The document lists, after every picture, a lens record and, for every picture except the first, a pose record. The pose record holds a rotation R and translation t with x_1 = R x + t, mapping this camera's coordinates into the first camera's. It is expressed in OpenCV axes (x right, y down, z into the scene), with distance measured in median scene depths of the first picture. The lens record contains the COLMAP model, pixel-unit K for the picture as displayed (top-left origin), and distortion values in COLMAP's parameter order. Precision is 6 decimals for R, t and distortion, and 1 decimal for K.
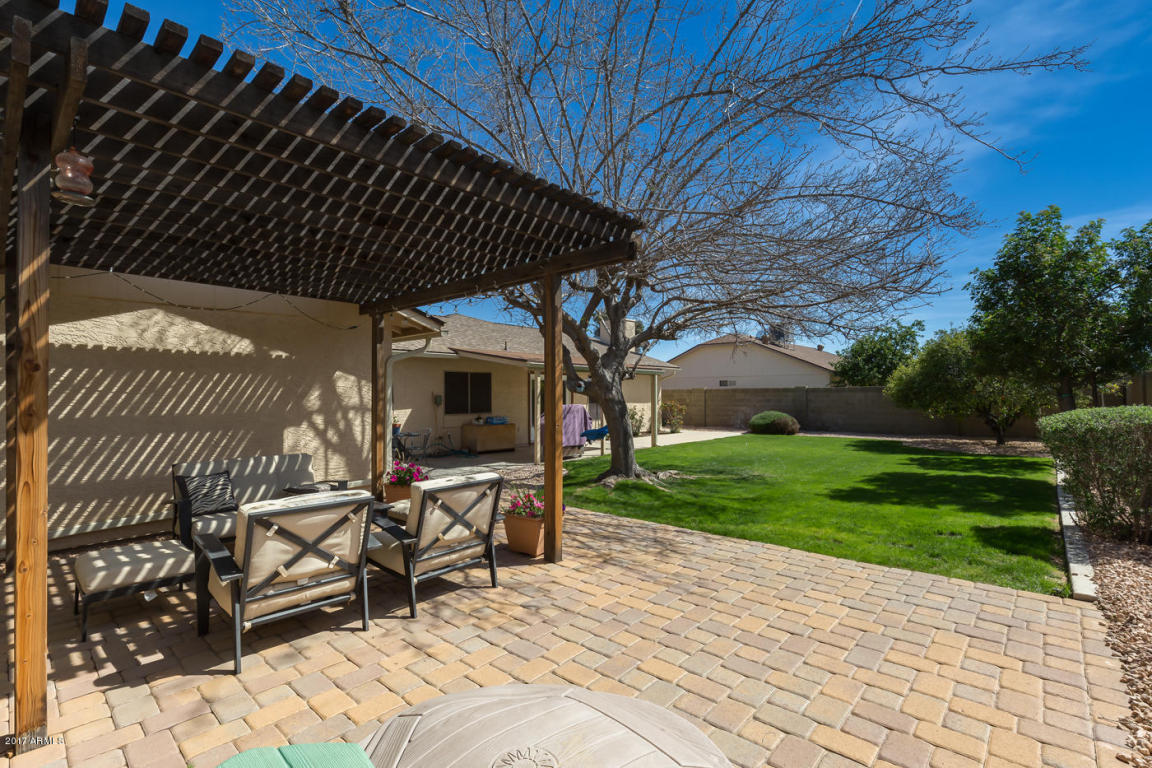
lens RADIAL K [[528.3, 0, 564.4], [0, 528.3, 386.0], [0, 0, 1]] dist [0.001787, -0.000428]
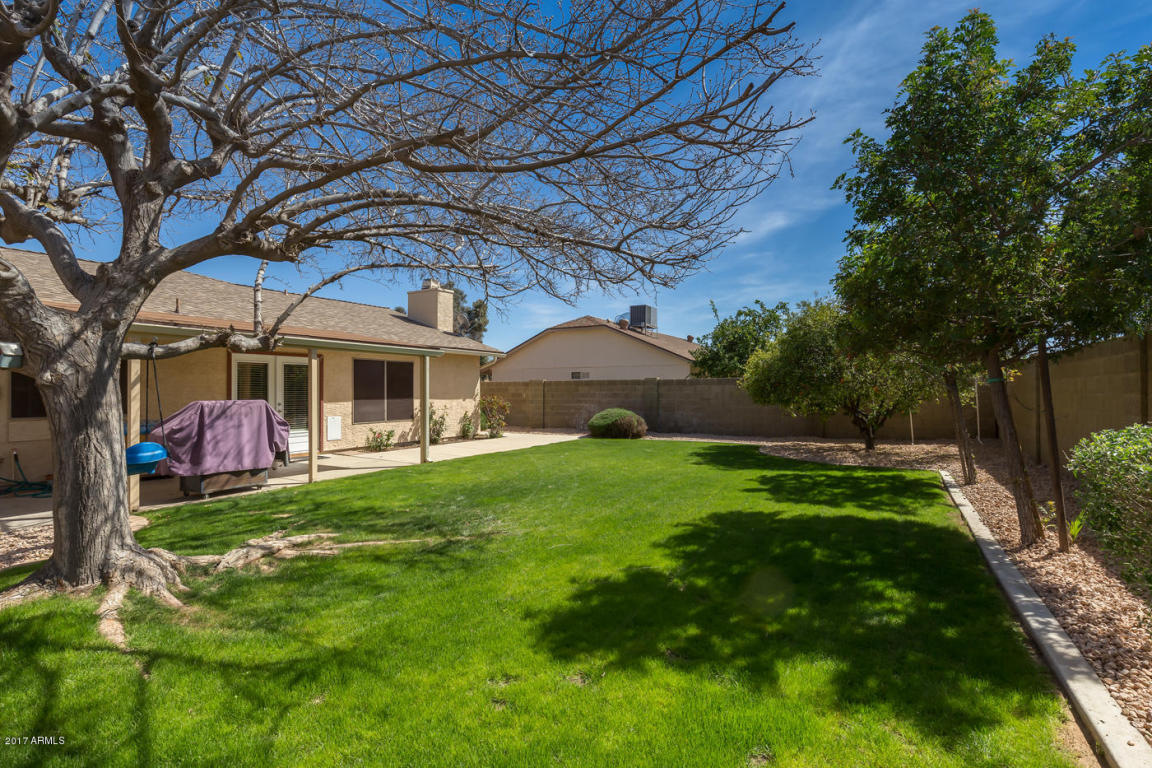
lens RADIAL K [[528.3, 0, 576.9], [0, 528.3, 380.5], [0, 0, 1]] dist [0.001787, -0.000428]
pose [[0.978875, 0.005663, 0.204379, 0.240888], [-0.005014, 0.999981, -0.003692, 0.012448], [-0.204396, 0.002589, 0.978885, 0.326317]]
